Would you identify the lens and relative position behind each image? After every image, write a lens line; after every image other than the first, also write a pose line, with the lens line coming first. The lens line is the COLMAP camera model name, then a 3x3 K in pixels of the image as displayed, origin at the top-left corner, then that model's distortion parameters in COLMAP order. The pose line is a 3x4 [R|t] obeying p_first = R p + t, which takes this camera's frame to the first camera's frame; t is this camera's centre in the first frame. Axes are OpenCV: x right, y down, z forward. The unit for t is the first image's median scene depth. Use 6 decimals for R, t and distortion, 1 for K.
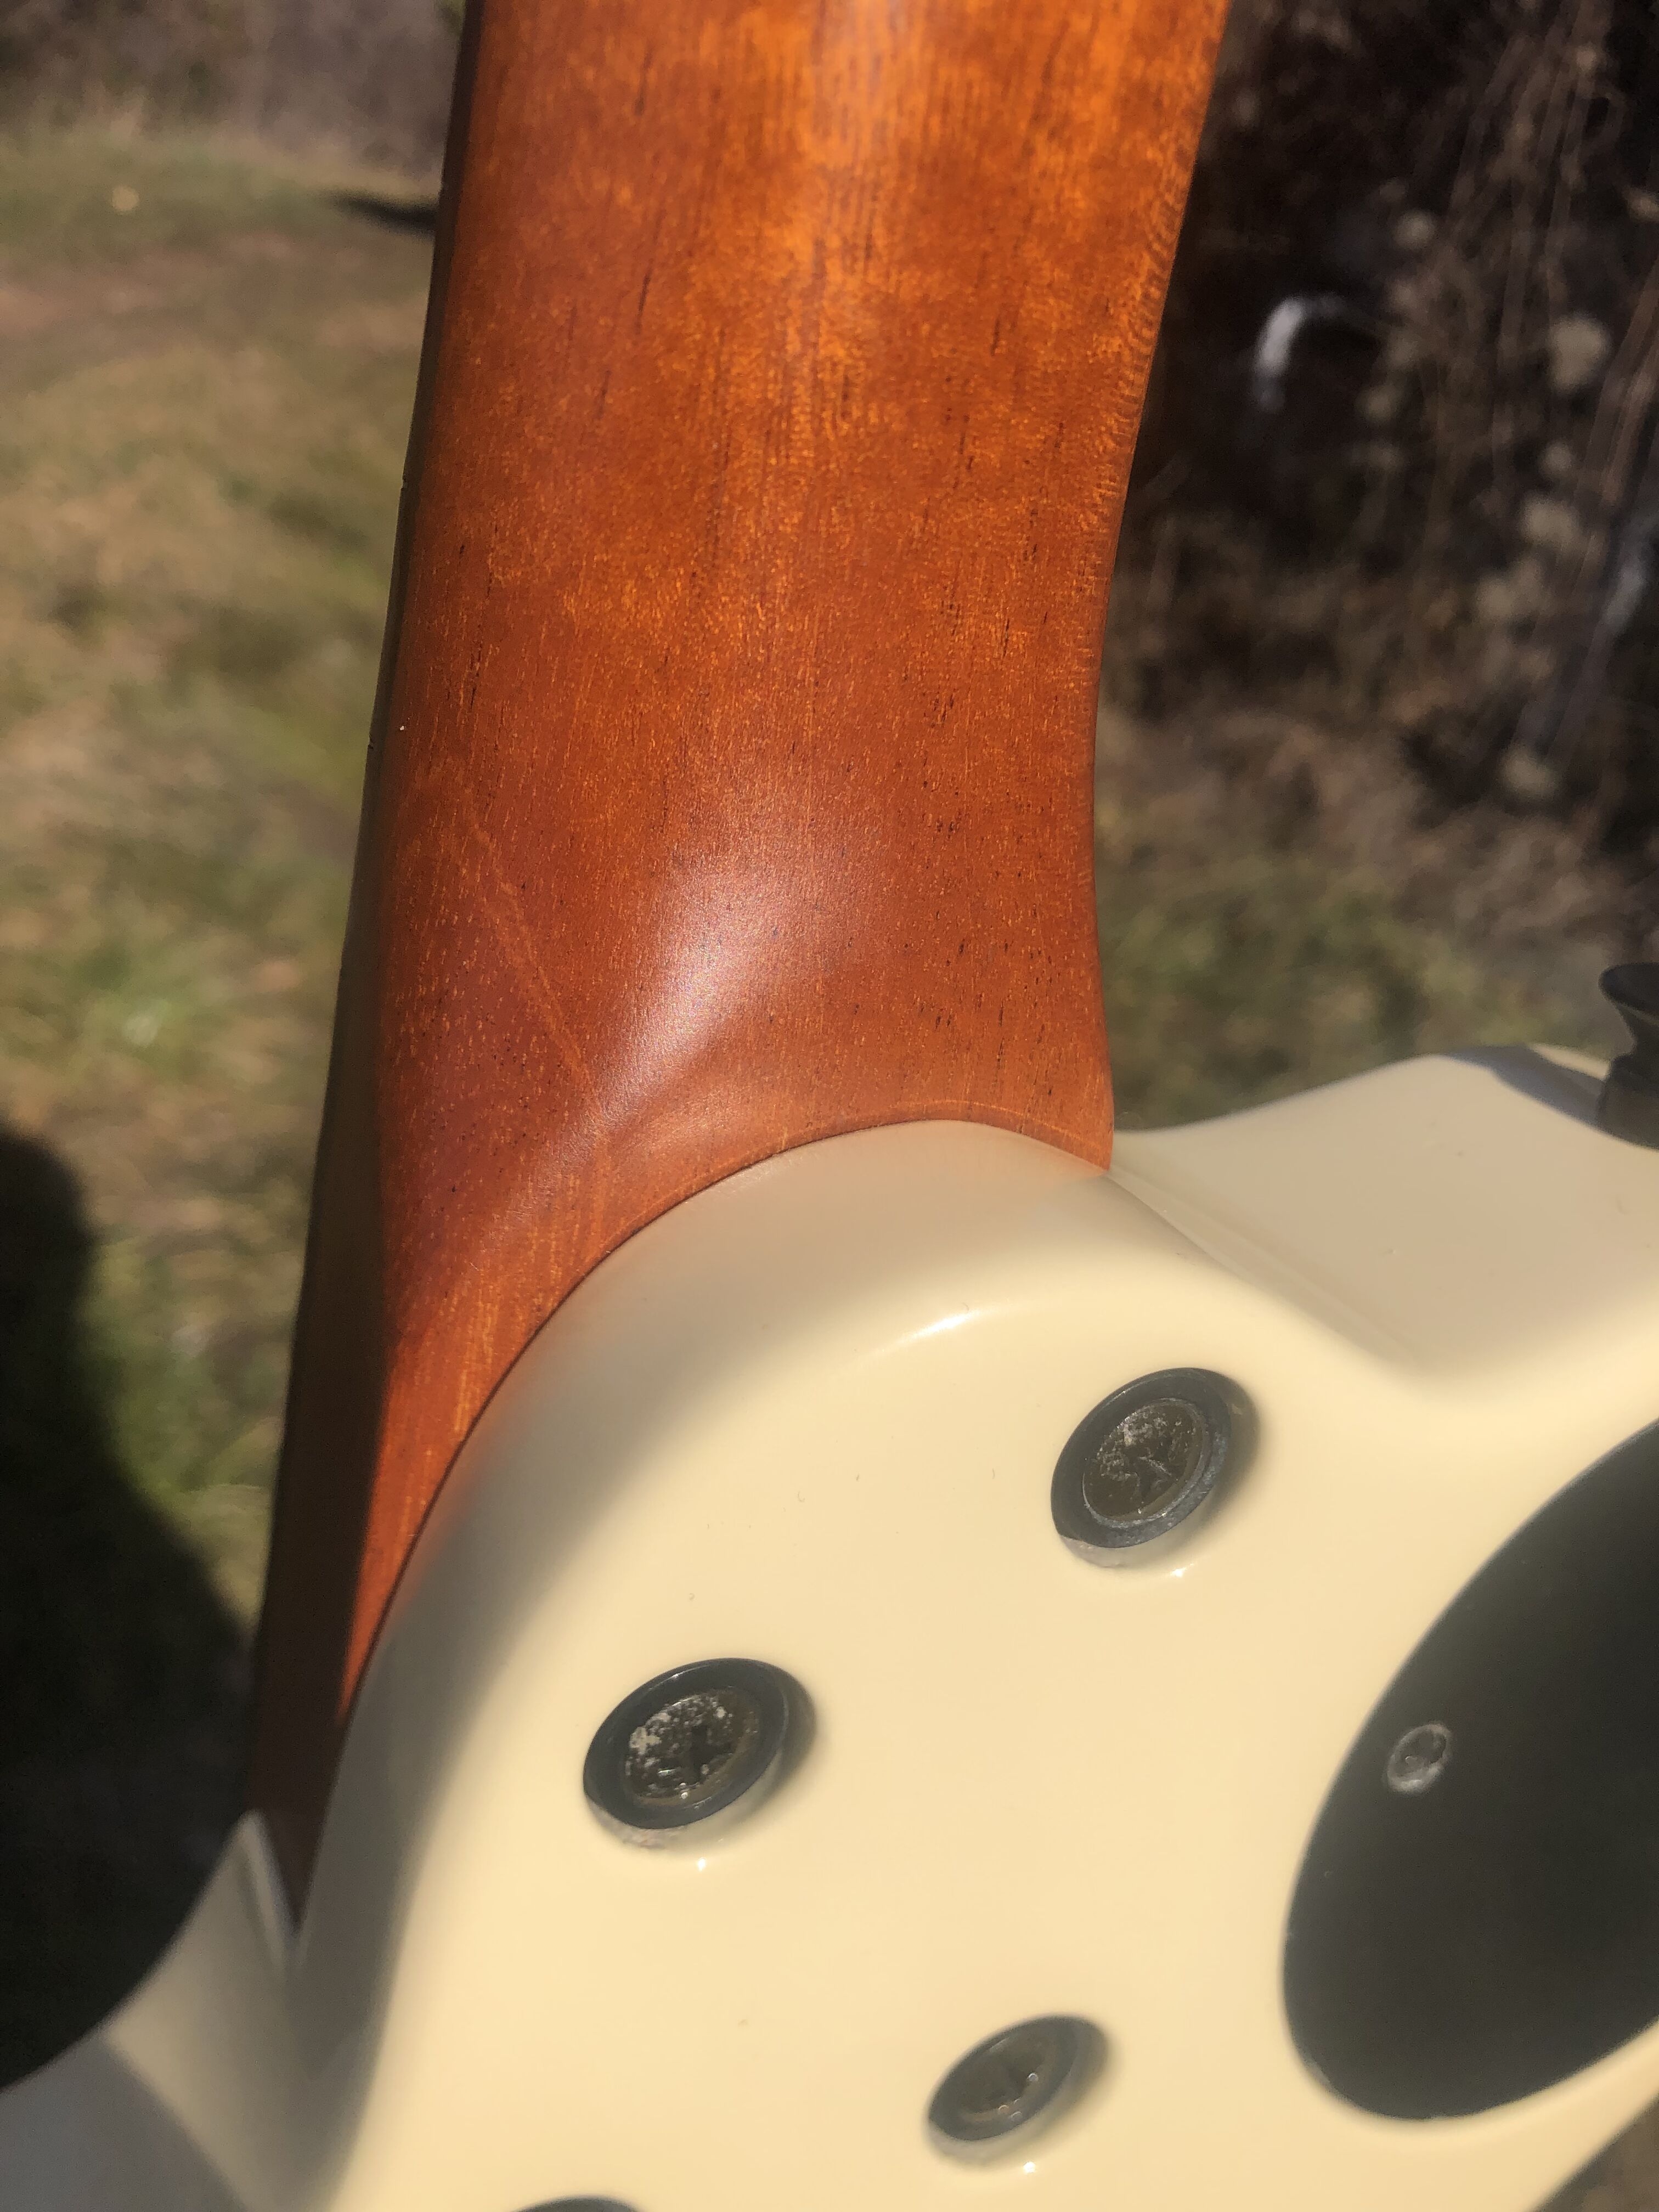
lens RADIAL K [[1885.4, 0, 779.9], [0, 1885.4, 1063.2], [0, 0, 1]] dist [0.007264, -0.021419]
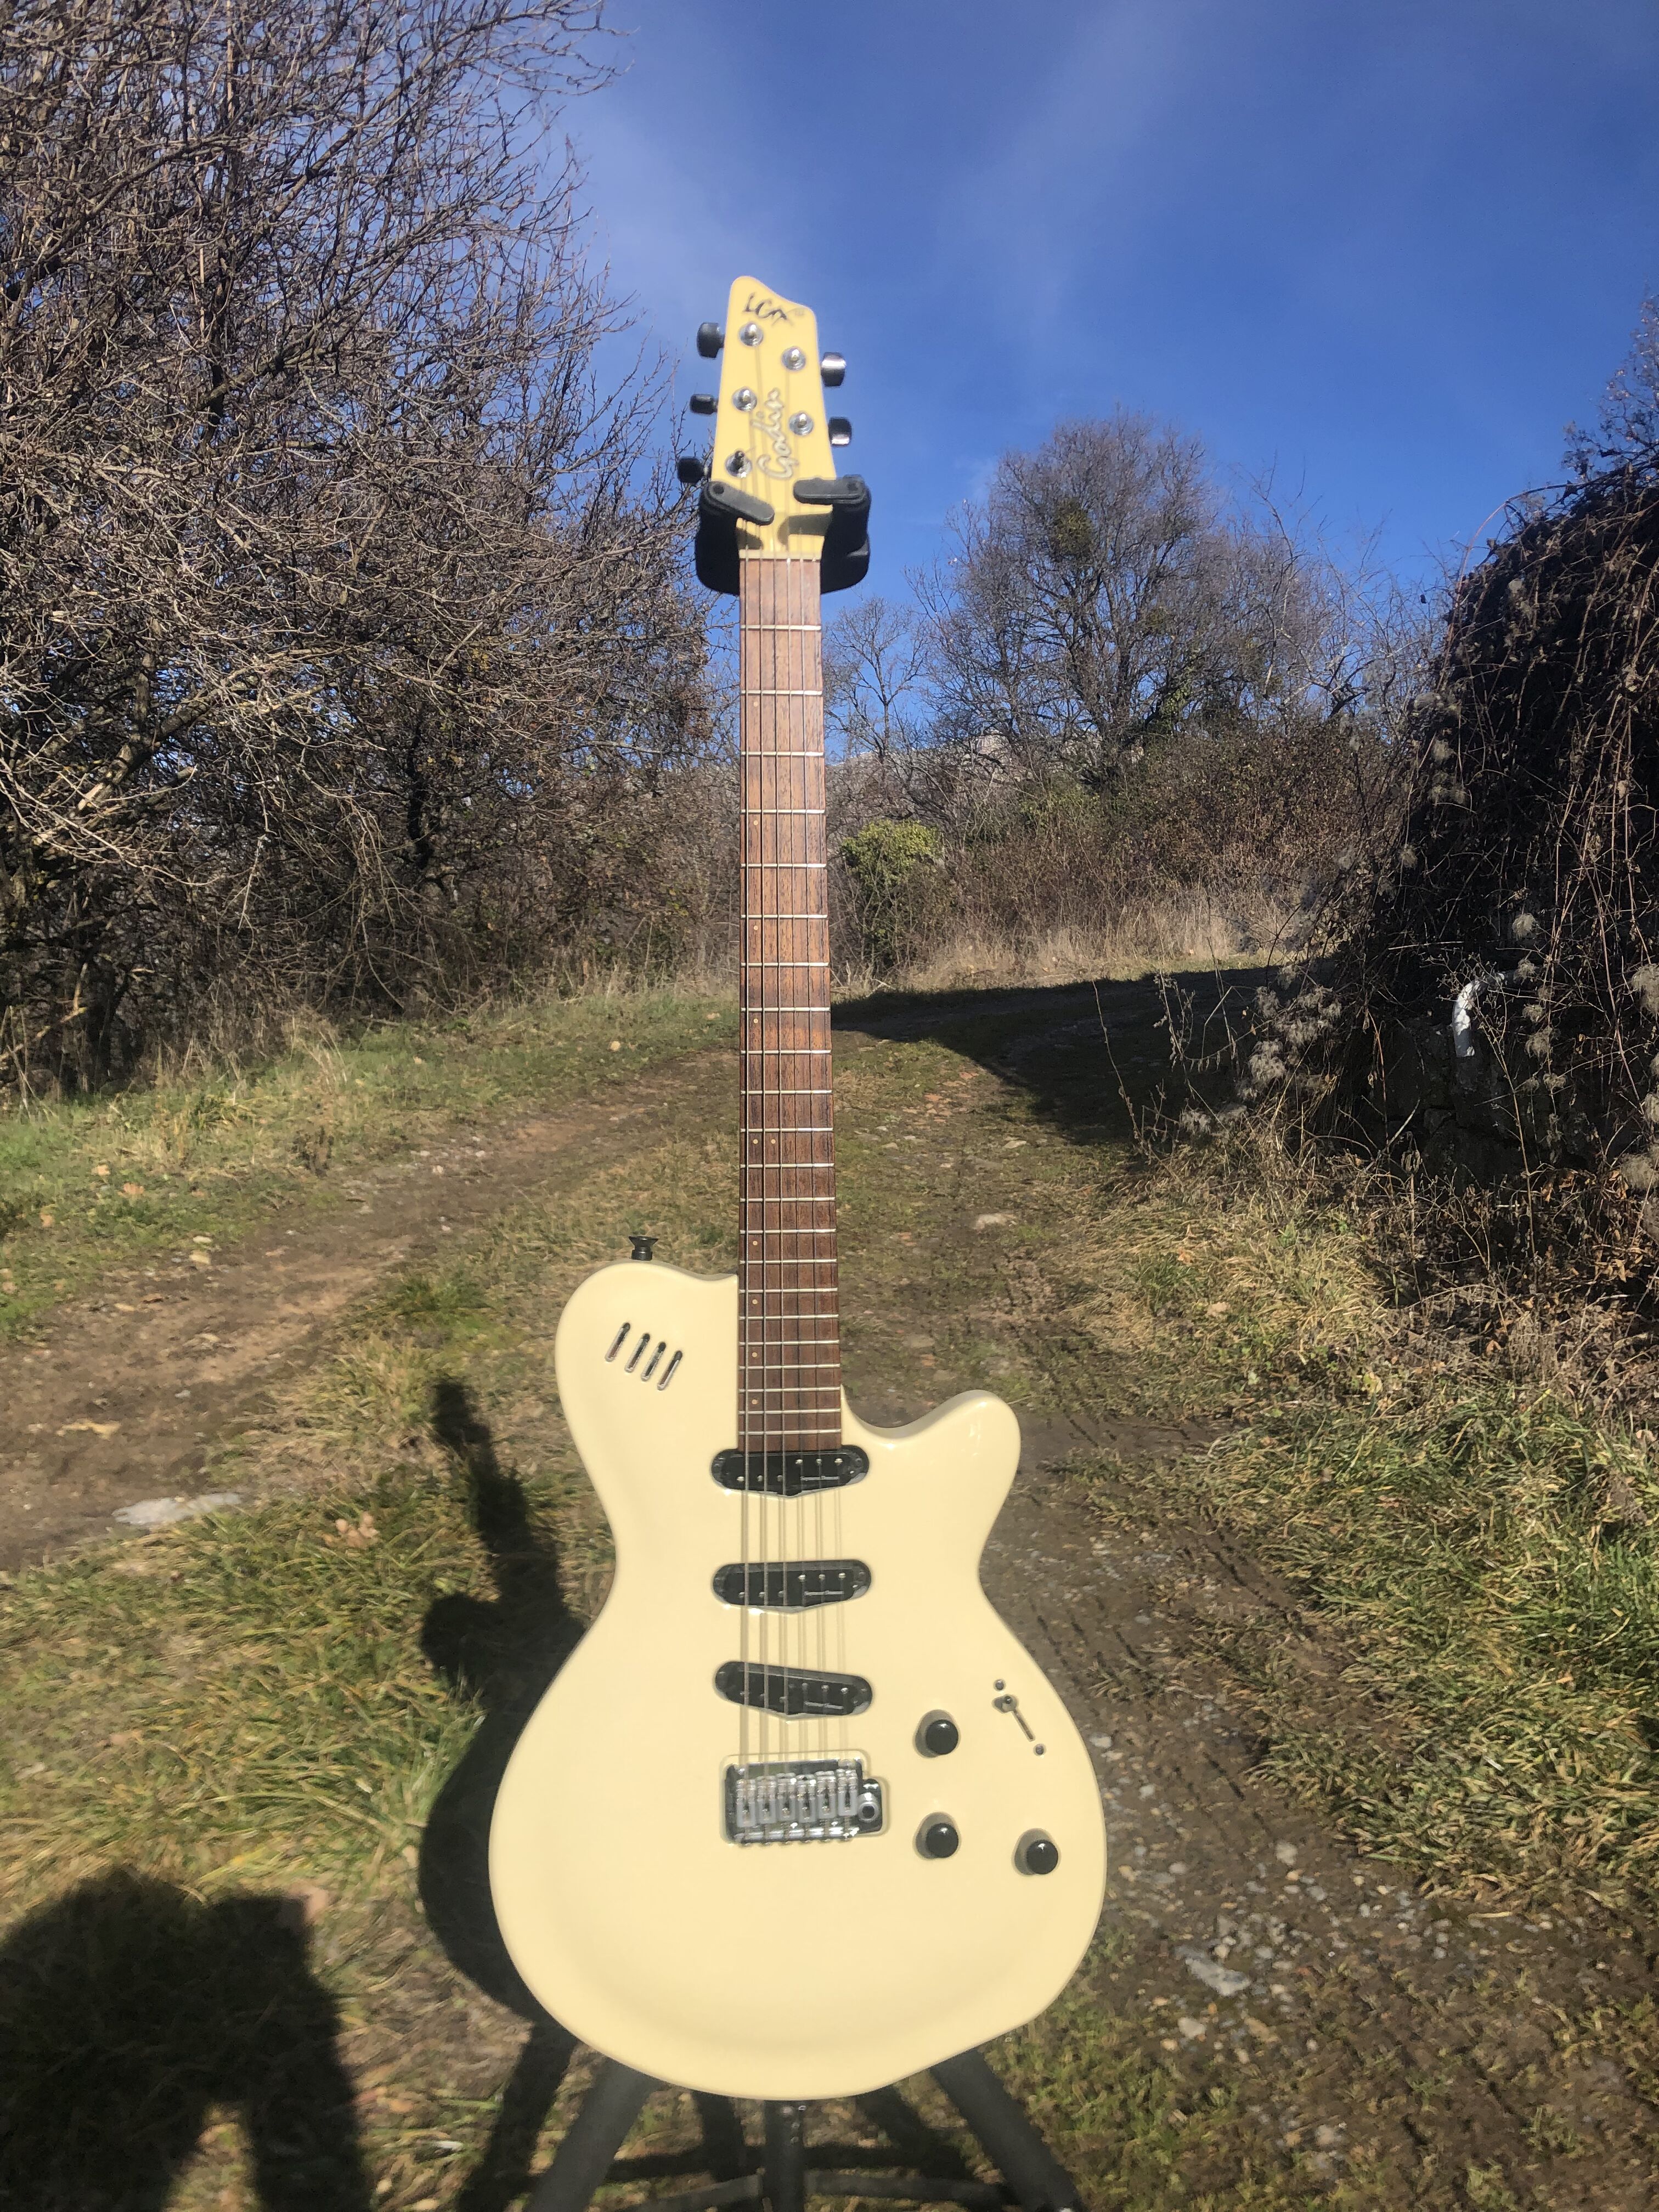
lens RADIAL K [[1840.0, 0, 780.0], [0, 1840.0, 1067.7], [0, 0, 1]] dist [0.016608, -0.007974]
pose [[0.962506, -0.165878, -0.214633, 0.089942], [0.077021, 0.925794, -0.370100, 0.103279], [0.260097, 0.339692, 0.903858, -0.305613]]
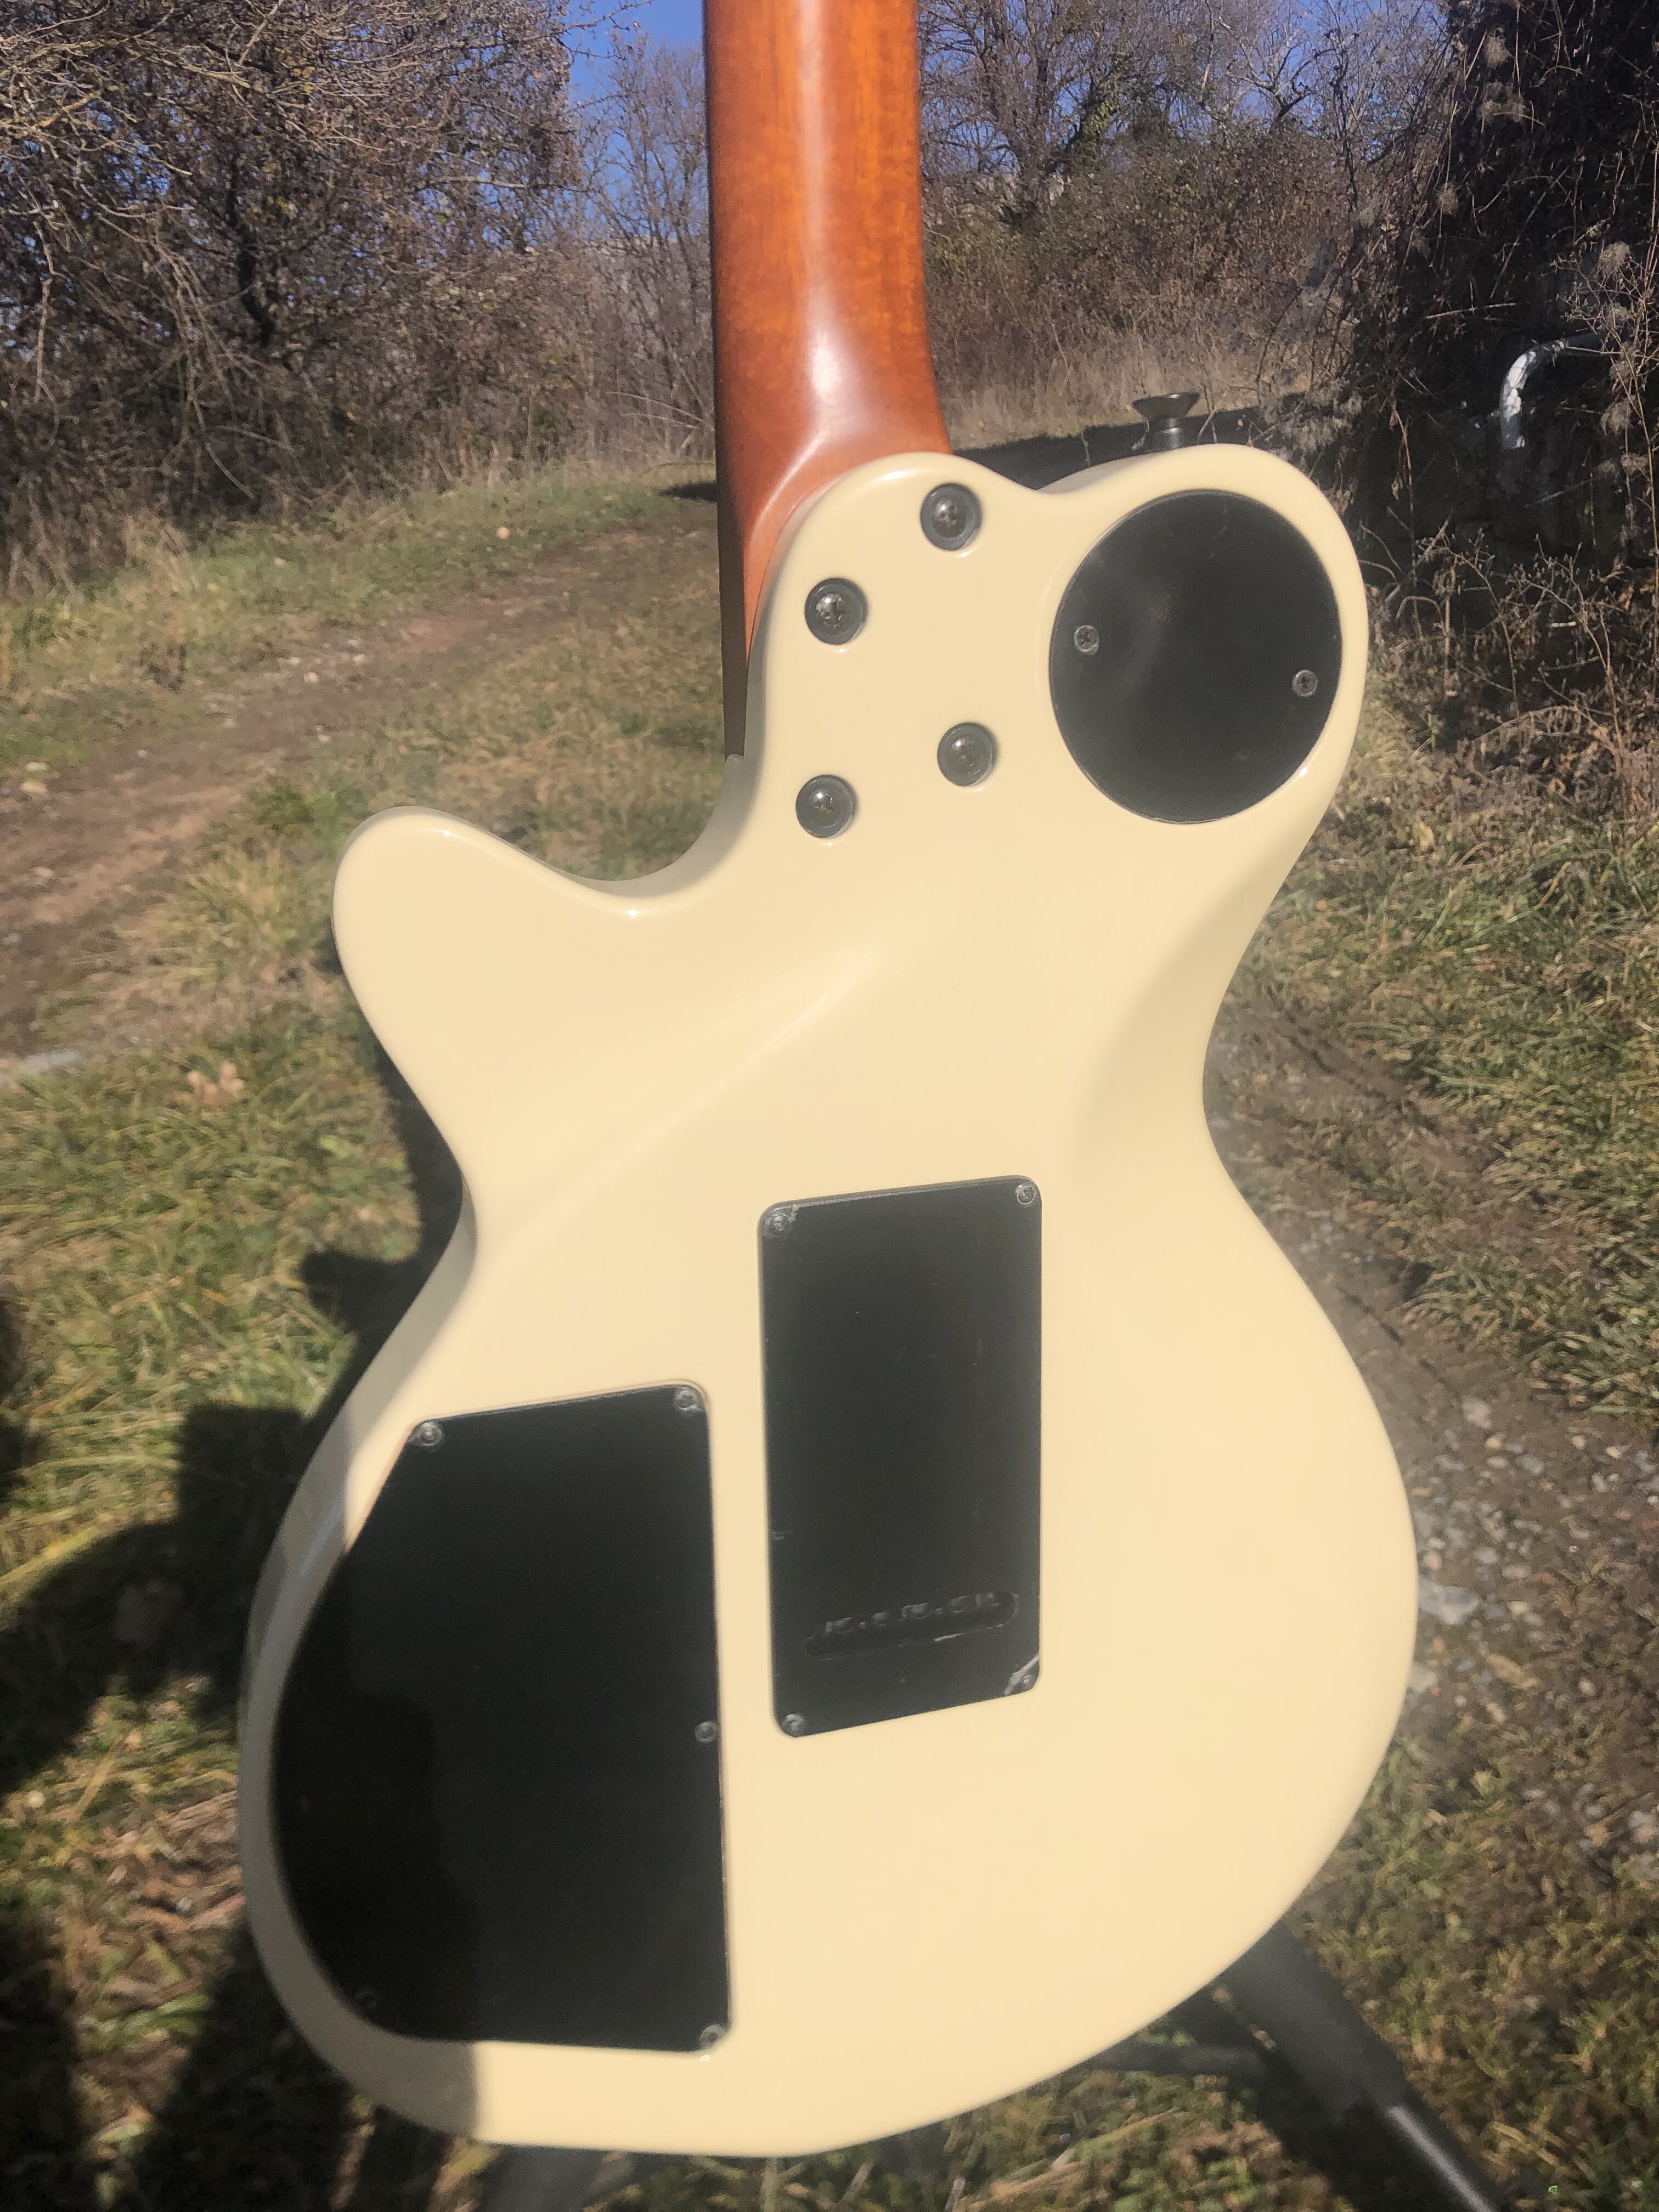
lens RADIAL K [[1840.0, 0, 790.4], [0, 1840.0, 1069.4], [0, 0, 1]] dist [0.016608, -0.007974]
pose [[0.962504, -0.171811, -0.209920, 0.021270], [0.149526, 0.981704, -0.117895, 0.074298], [0.226335, 0.082086, 0.970584, -0.109299]]
